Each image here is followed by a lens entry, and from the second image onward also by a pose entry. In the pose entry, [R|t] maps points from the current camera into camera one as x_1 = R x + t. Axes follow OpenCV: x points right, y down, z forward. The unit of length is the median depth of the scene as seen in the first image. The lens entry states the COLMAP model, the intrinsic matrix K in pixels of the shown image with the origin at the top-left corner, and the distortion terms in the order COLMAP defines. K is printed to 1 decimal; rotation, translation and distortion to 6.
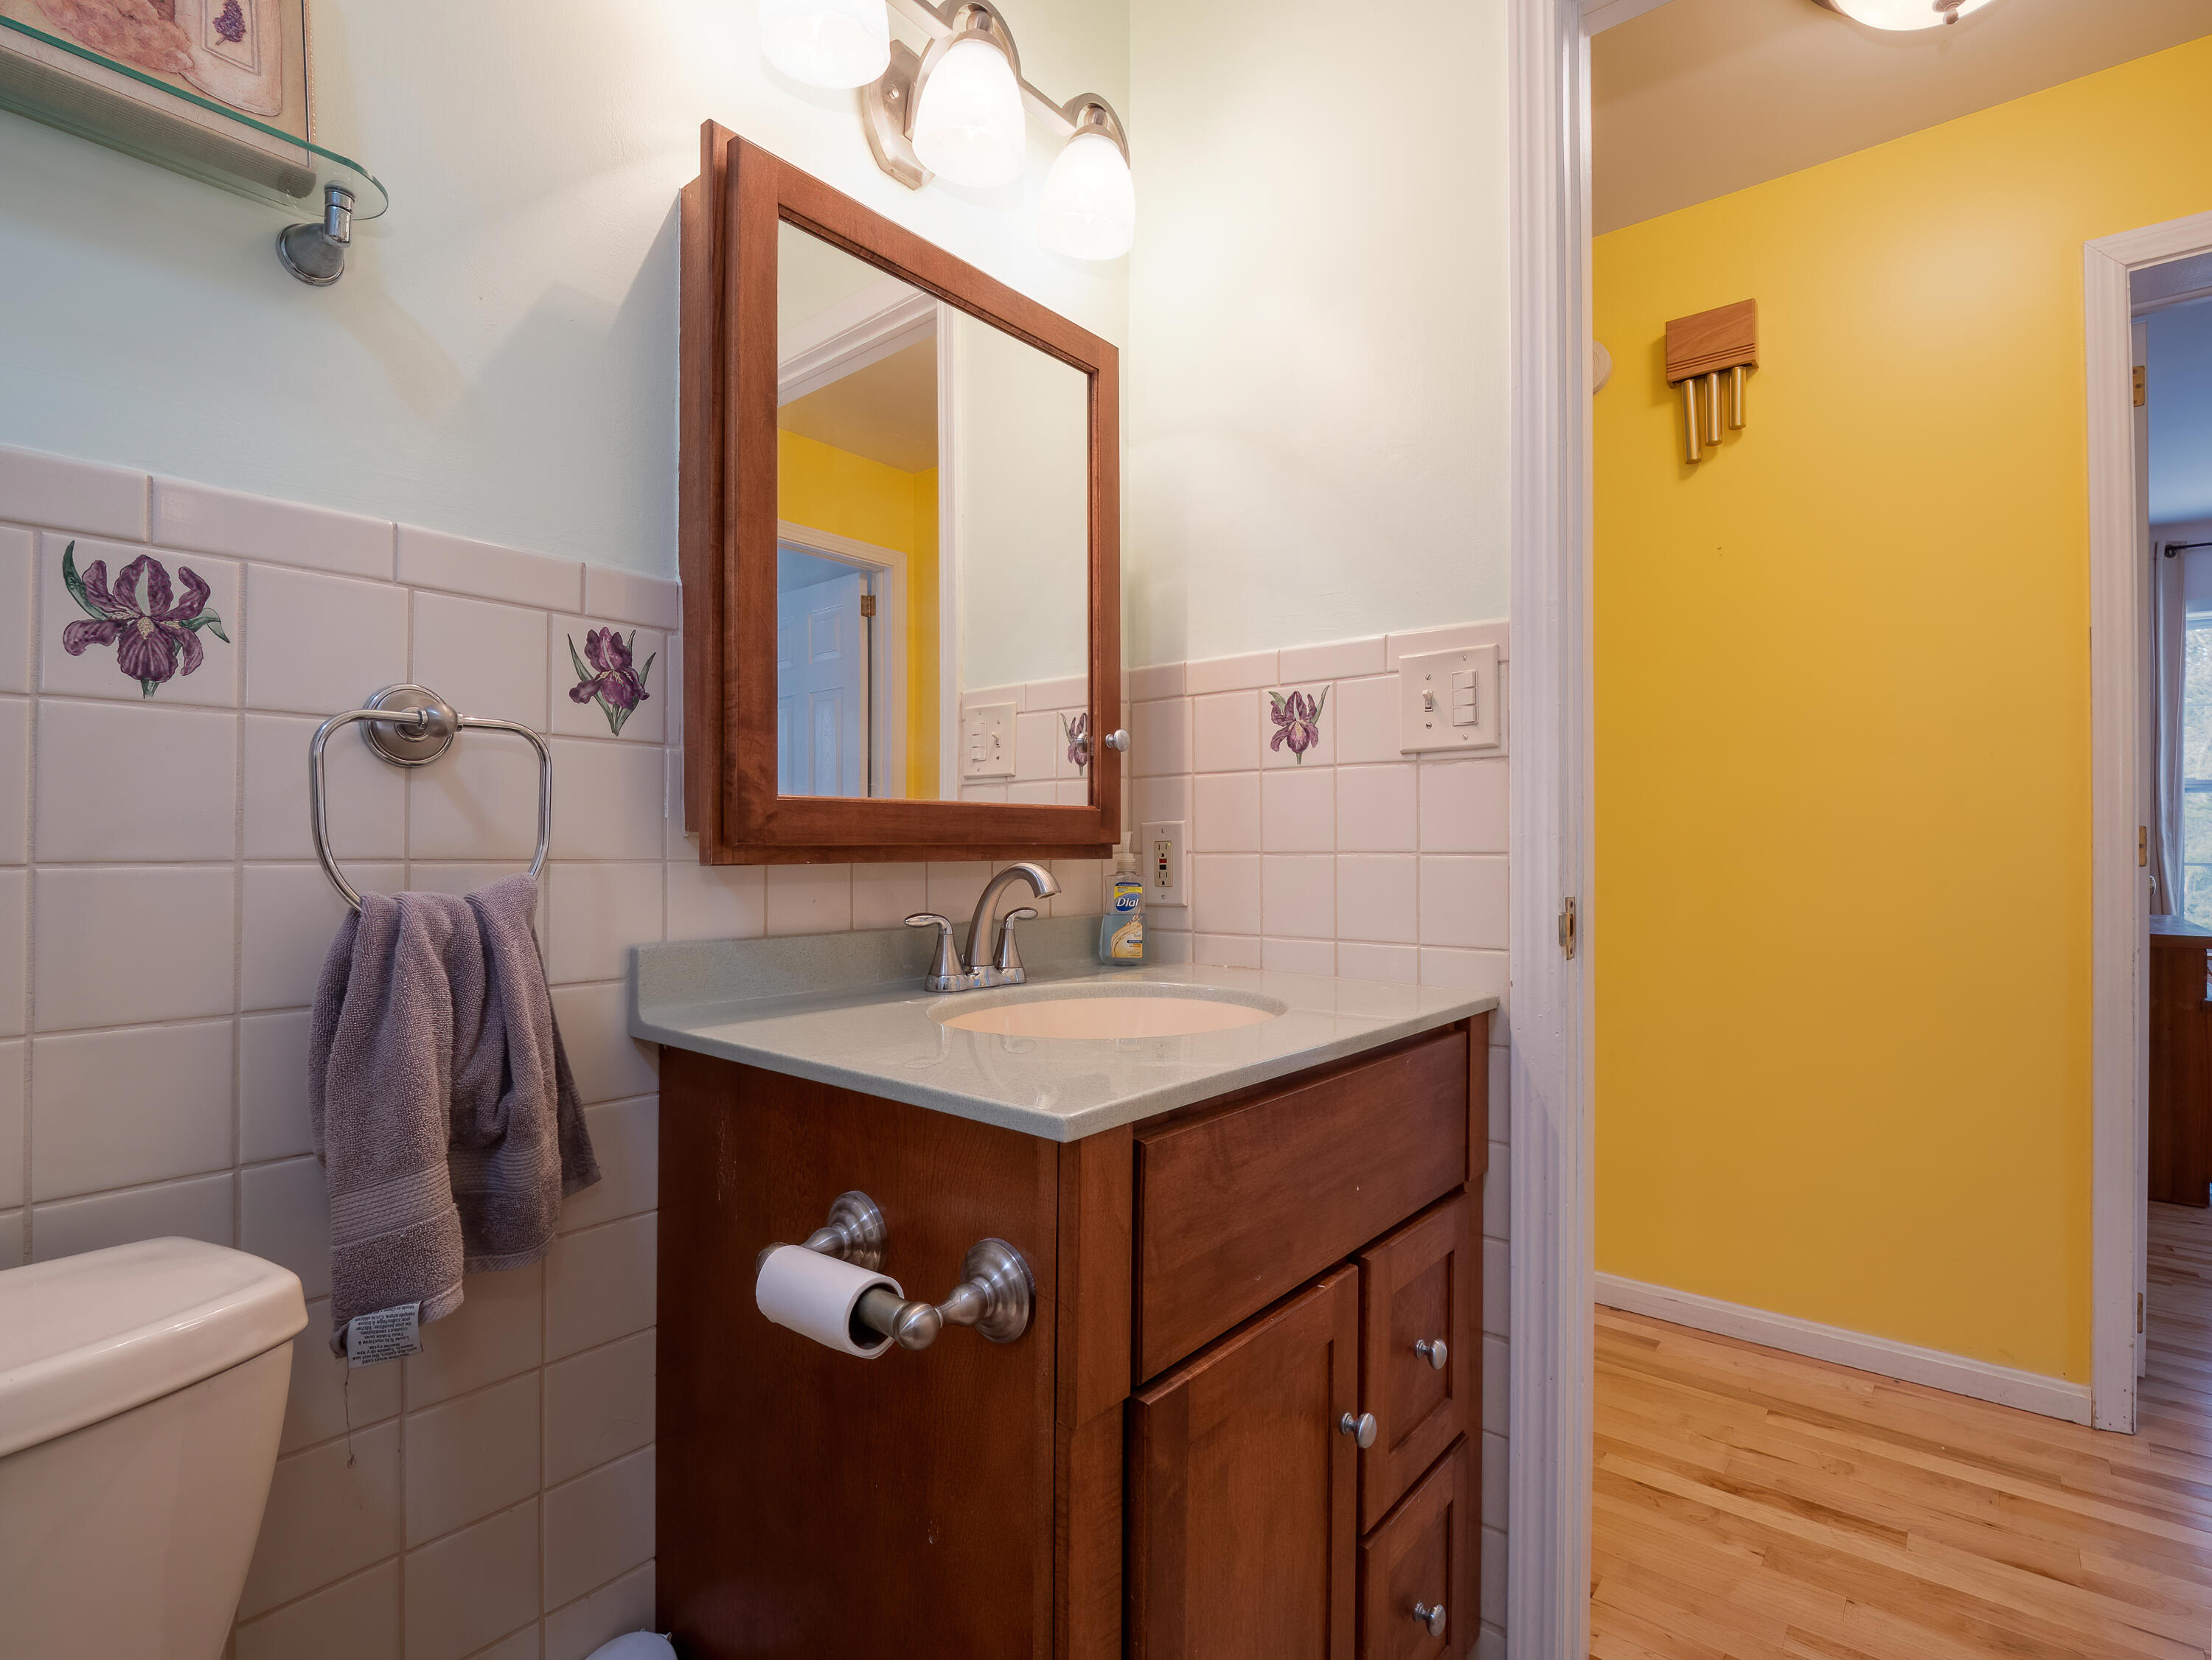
lens RADIAL K [[1071.2, 0, 1106.8], [0, 1071.2, 833.2], [0, 0, 1]] dist [-0.004782, -0.000490]
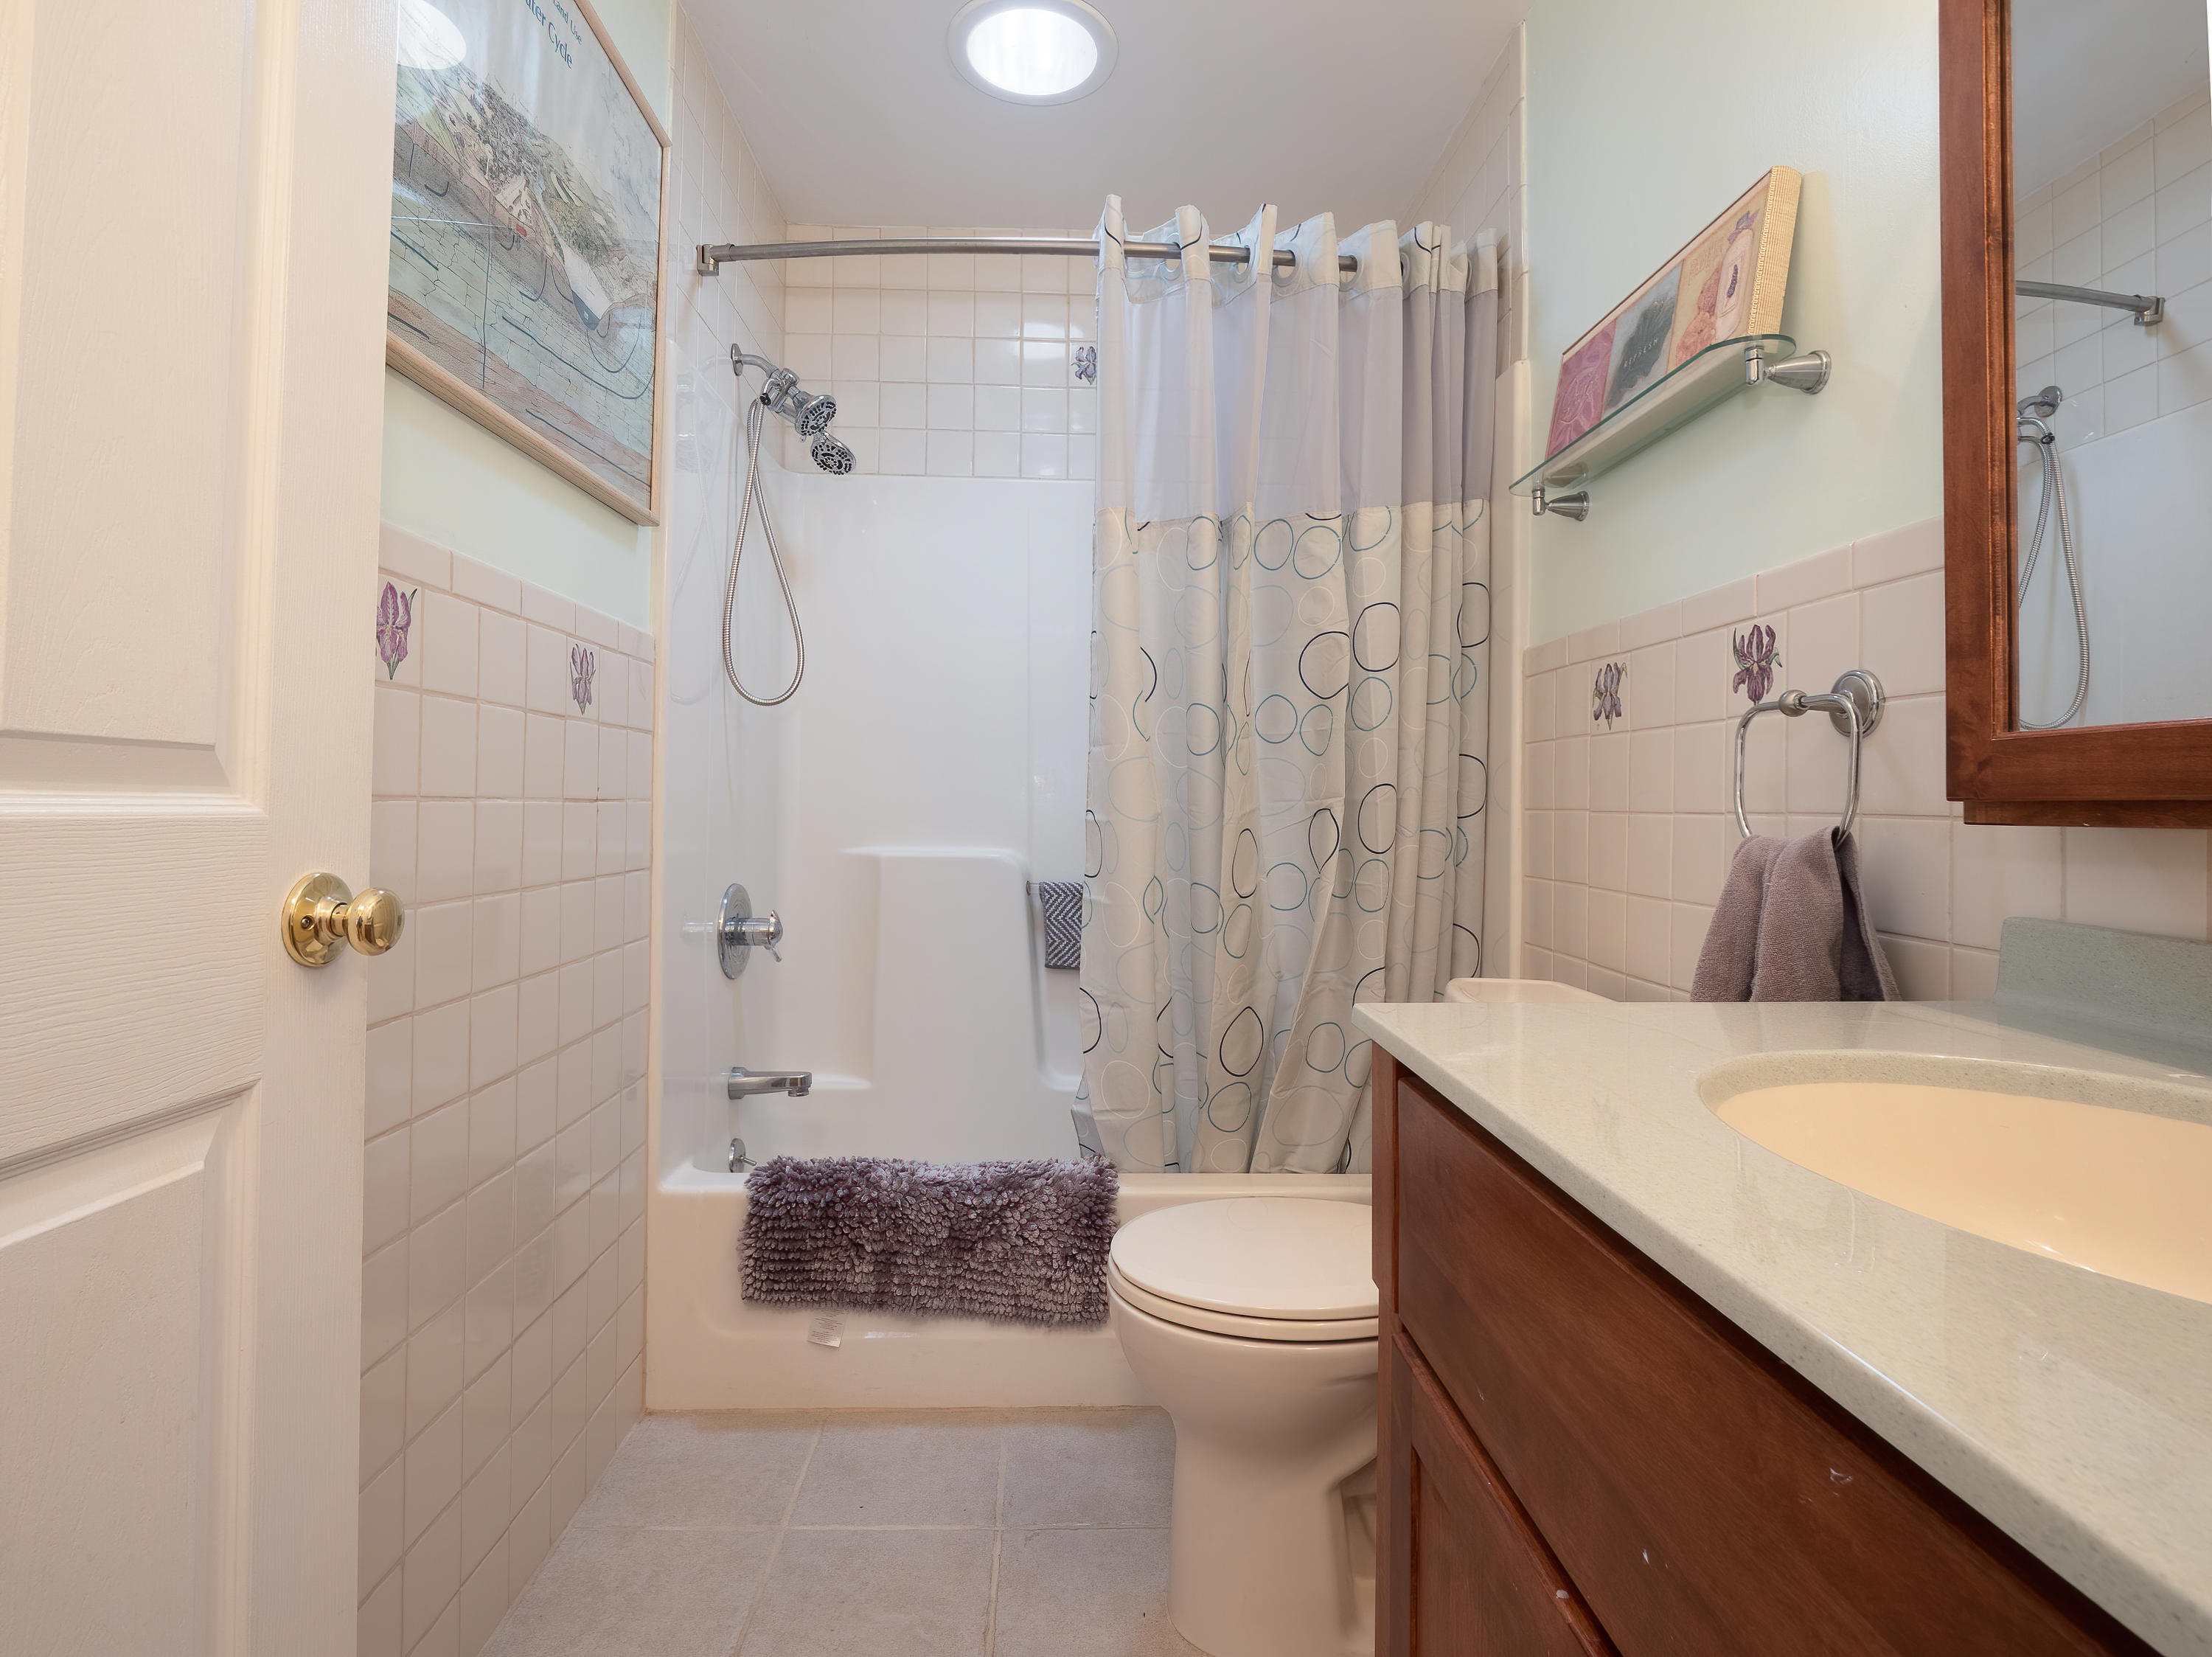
lens RADIAL K [[1071.4, 0, 1105.5], [0, 1071.4, 820.8], [0, 0, 1]] dist [-0.004782, -0.000490]
pose [[-0.755158, 0.001226, -0.655542, 0.908829], [-0.005485, 0.999951, 0.008189, 0.031655], [0.655520, 0.009780, -0.755114, 1.557517]]
